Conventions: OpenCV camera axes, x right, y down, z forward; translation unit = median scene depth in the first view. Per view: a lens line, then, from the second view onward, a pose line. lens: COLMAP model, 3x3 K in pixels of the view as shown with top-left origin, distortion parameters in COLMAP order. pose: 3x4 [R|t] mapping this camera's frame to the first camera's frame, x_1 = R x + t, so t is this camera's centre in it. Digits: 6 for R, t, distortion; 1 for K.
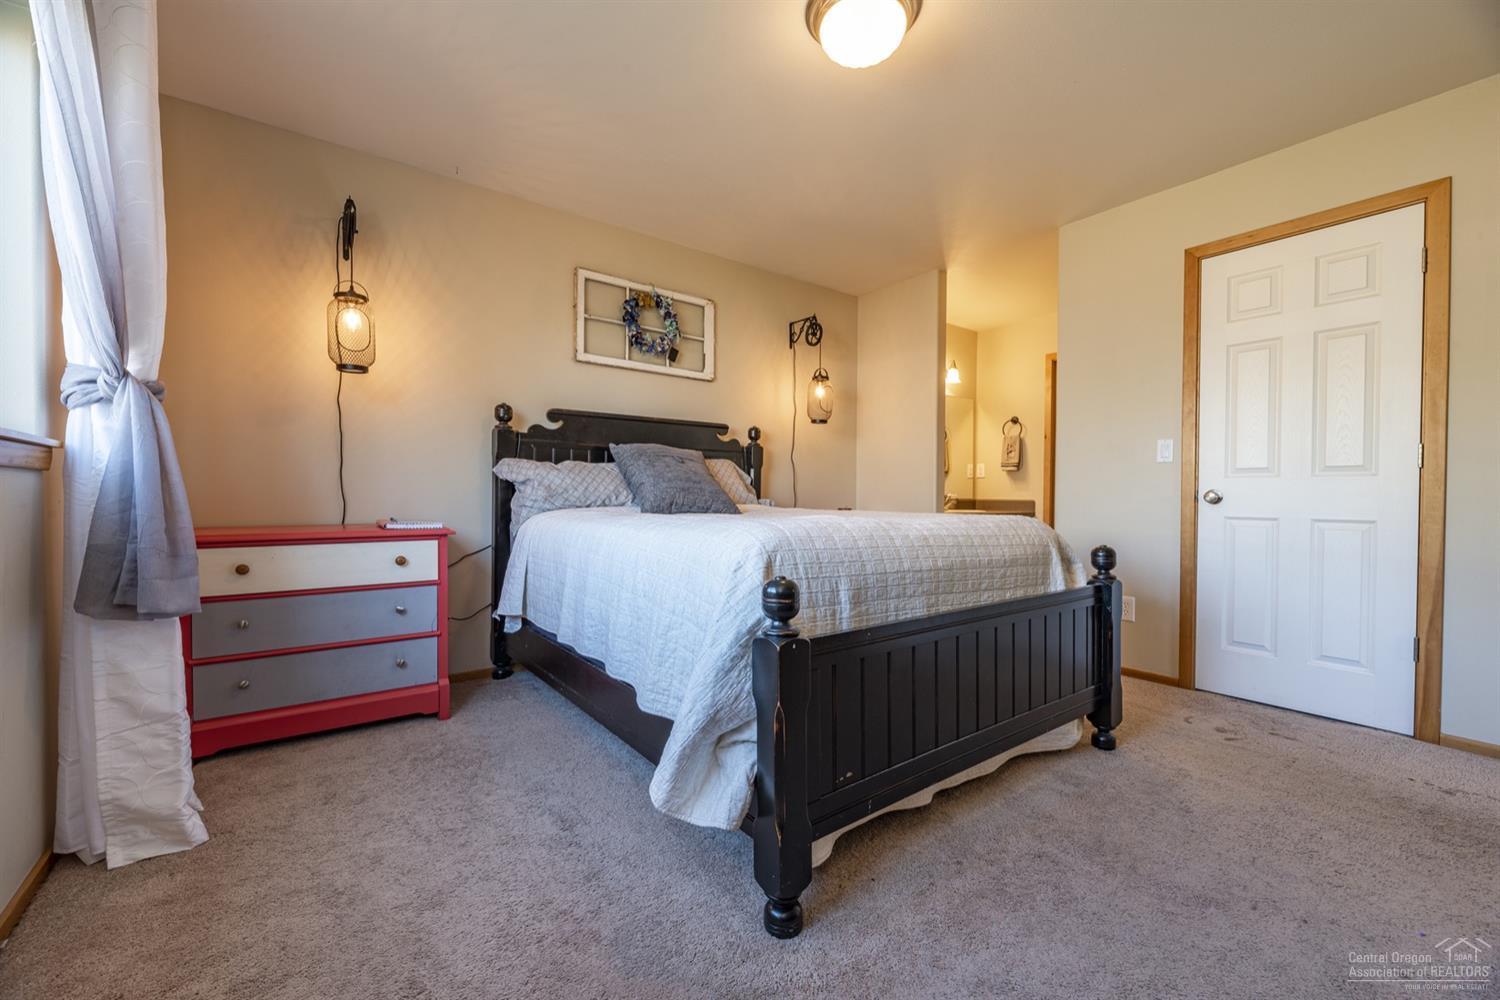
lens RADIAL K [[600.7, 0, 750.9], [0, 600.7, 503.7], [0, 0, 1]] dist [0.002161, -0.000204]
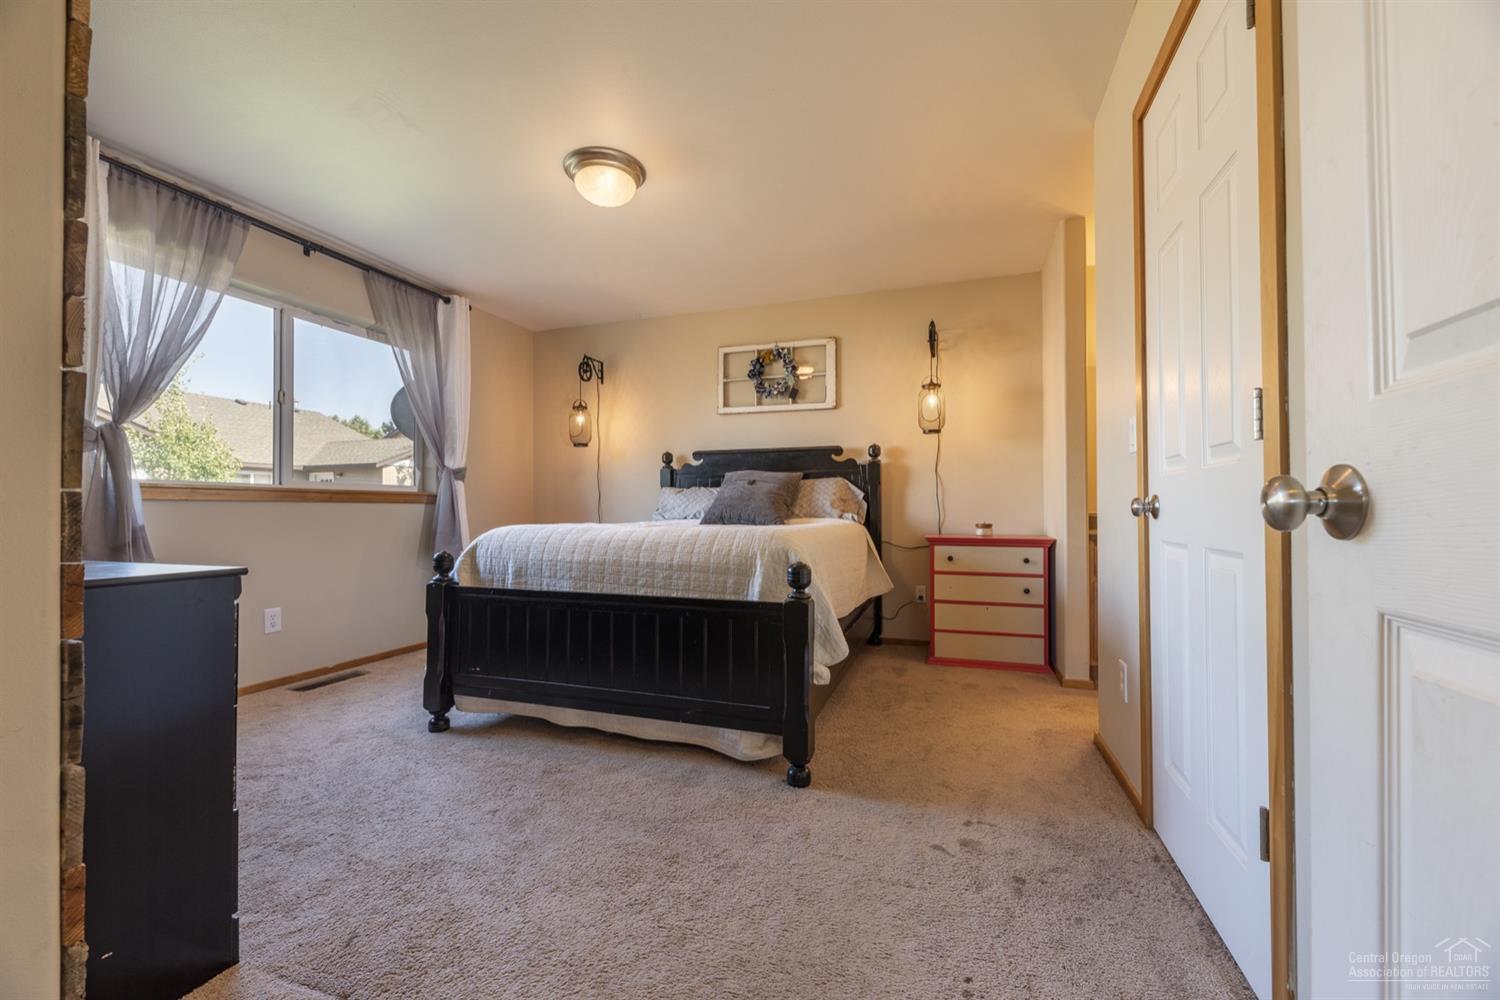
lens RADIAL K [[600.7, 0, 750.9], [0, 600.7, 503.7], [0, 0, 1]] dist [0.002161, -0.000204]
pose [[0.557188, -0.016781, -0.830217, 0.866482], [-0.006987, 0.999666, -0.024895, 0.002572], [0.830357, 0.019672, 0.556884, 0.281496]]
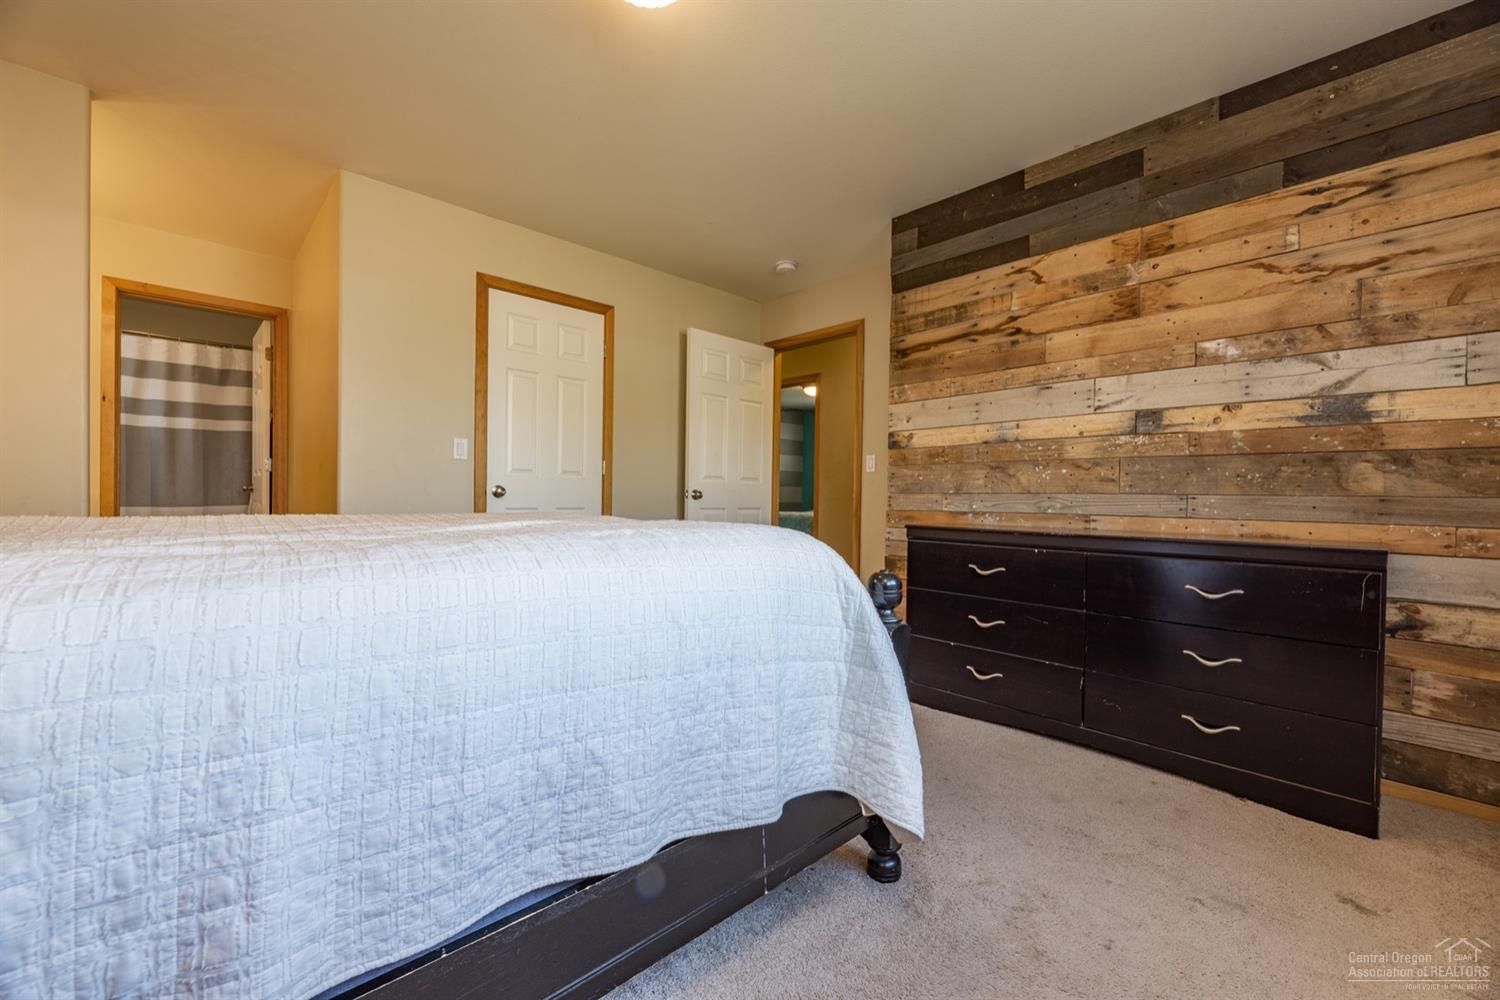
lens RADIAL K [[600.7, 0, 750.9], [0, 600.7, 503.7], [0, 0, 1]] dist [0.002161, -0.000204]
pose [[-0.120493, -0.019697, 0.992519, -0.399579], [0.003048, 0.999791, 0.020211, -0.007290], [-0.992709, 0.005461, -0.120408, 0.537059]]
